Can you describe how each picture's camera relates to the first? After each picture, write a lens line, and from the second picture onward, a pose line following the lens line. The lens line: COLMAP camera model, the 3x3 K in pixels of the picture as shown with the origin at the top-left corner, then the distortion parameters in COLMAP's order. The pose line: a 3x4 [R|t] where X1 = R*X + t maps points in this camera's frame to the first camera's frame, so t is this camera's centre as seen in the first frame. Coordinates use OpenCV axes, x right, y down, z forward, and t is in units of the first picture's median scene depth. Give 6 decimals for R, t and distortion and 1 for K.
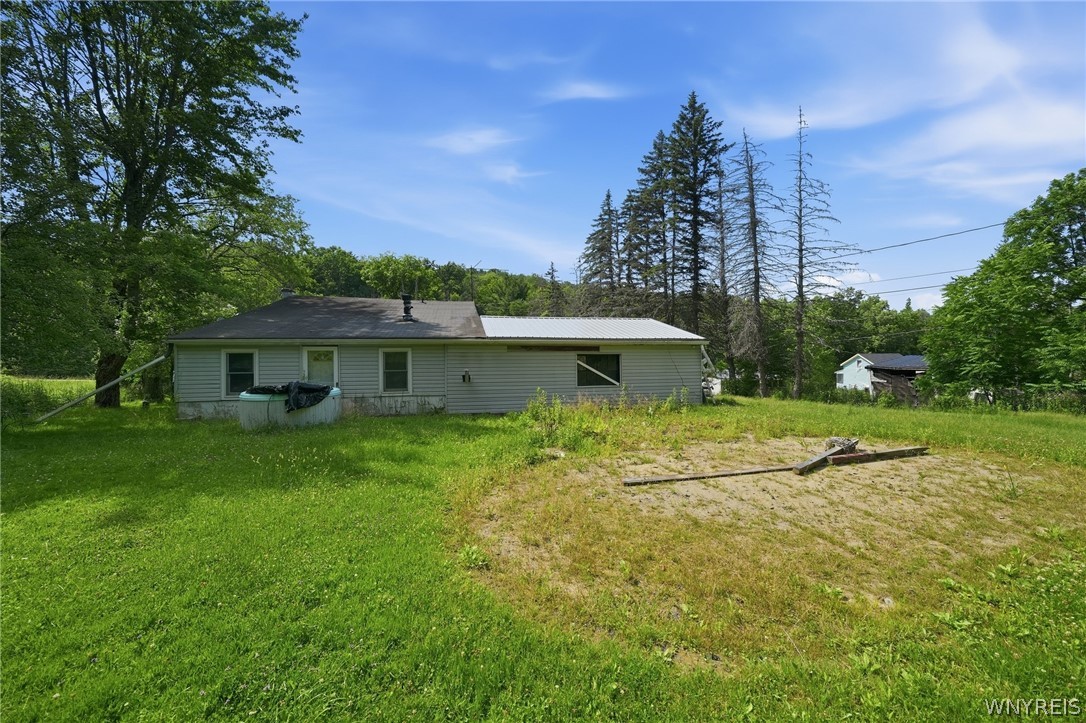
lens RADIAL K [[399.2, 0, 541.1], [0, 399.2, 343.2], [0, 0, 1]] dist [-0.000883, 0.000009]
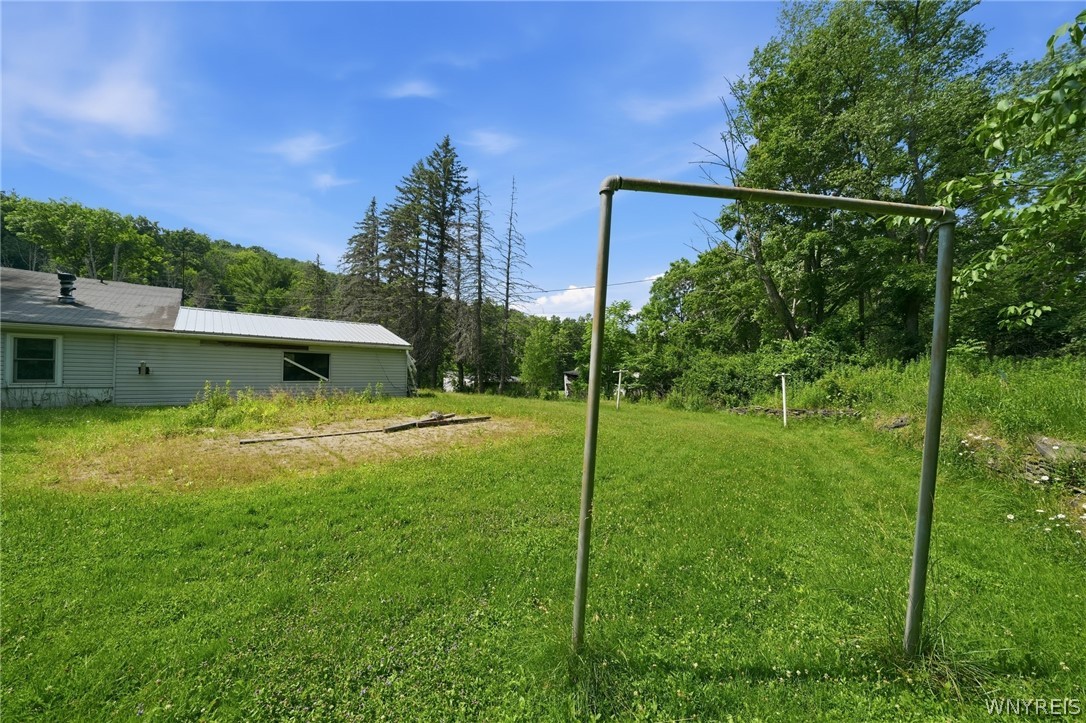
lens RADIAL K [[388.4, 0, 545.4], [0, 388.4, 354.8], [0, 0, 1]] dist [-0.026426, 0.008084]
pose [[0.859648, 0.050837, 0.508351, 0.110790], [-0.061792, 0.998078, 0.004682, -0.009375], [-0.507136, -0.035437, 0.861137, -0.186288]]
